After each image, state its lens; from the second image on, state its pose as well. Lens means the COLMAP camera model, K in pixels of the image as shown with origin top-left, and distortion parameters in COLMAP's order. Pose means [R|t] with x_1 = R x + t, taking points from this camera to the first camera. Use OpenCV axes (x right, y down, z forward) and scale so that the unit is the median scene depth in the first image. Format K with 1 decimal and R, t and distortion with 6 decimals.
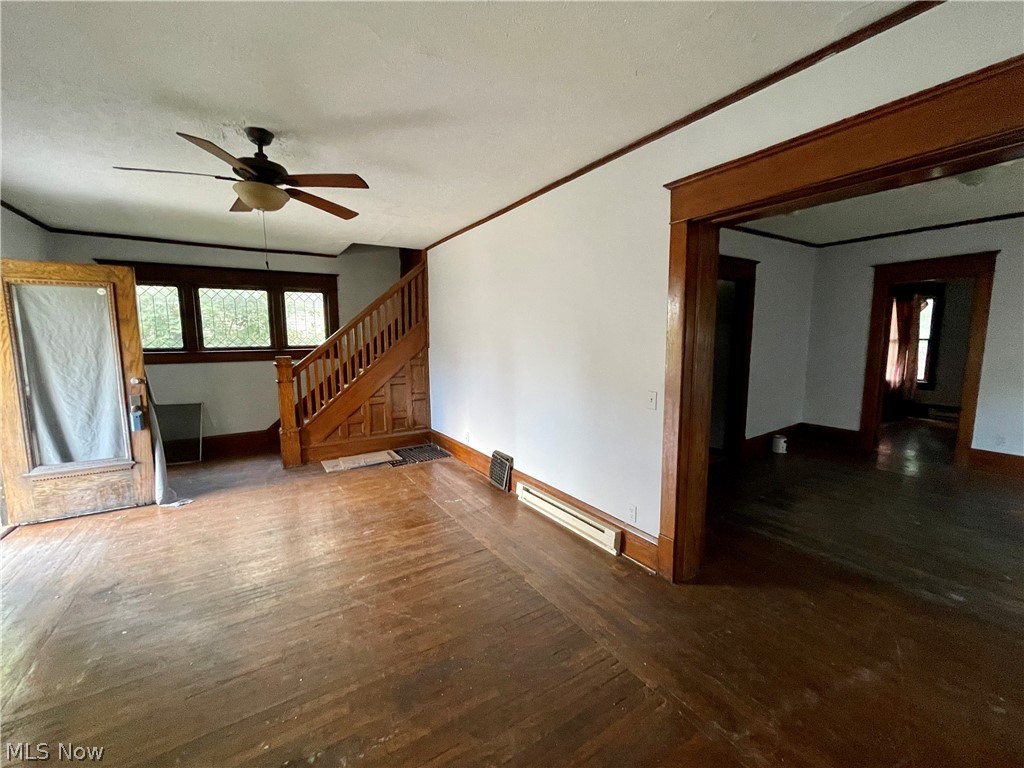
lens RADIAL K [[413.8, 0, 512.8], [0, 413.8, 386.3], [0, 0, 1]] dist [0.000223, -0.000209]
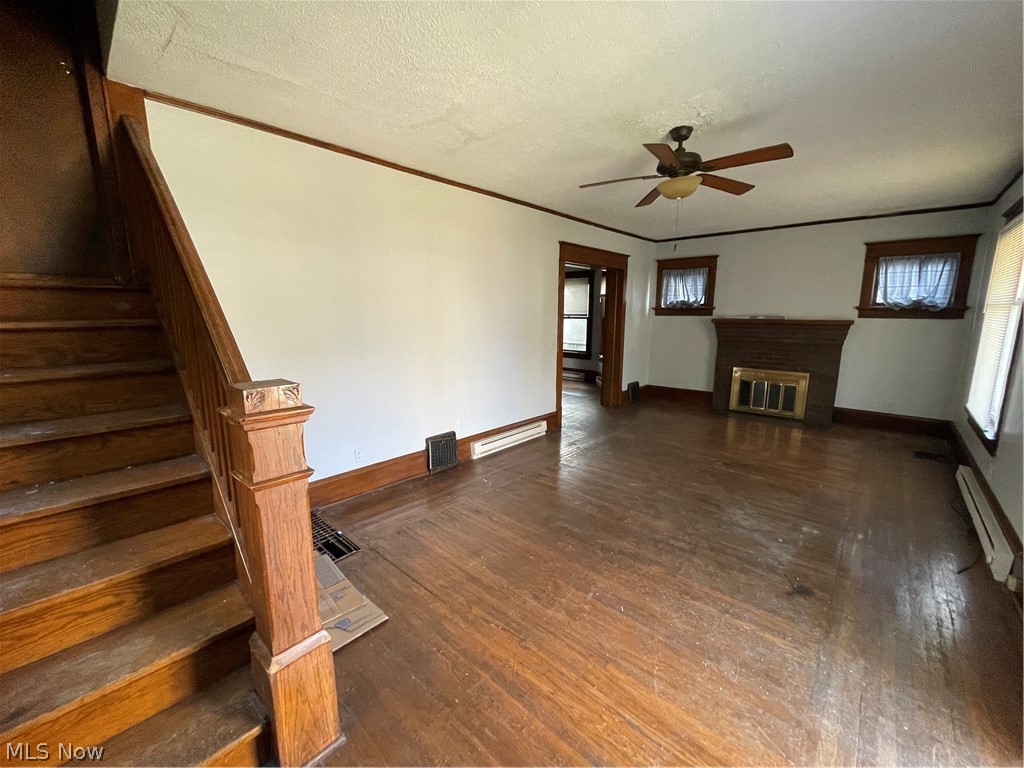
lens RADIAL K [[413.8, 0, 512.8], [0, 413.8, 386.3], [0, 0, 1]] dist [0.000223, -0.000209]
pose [[-0.257438, -0.160227, 0.952918, -0.853640], [0.121180, 0.973018, 0.196345, -0.101567], [-0.958666, 0.166022, -0.231076, 0.919100]]
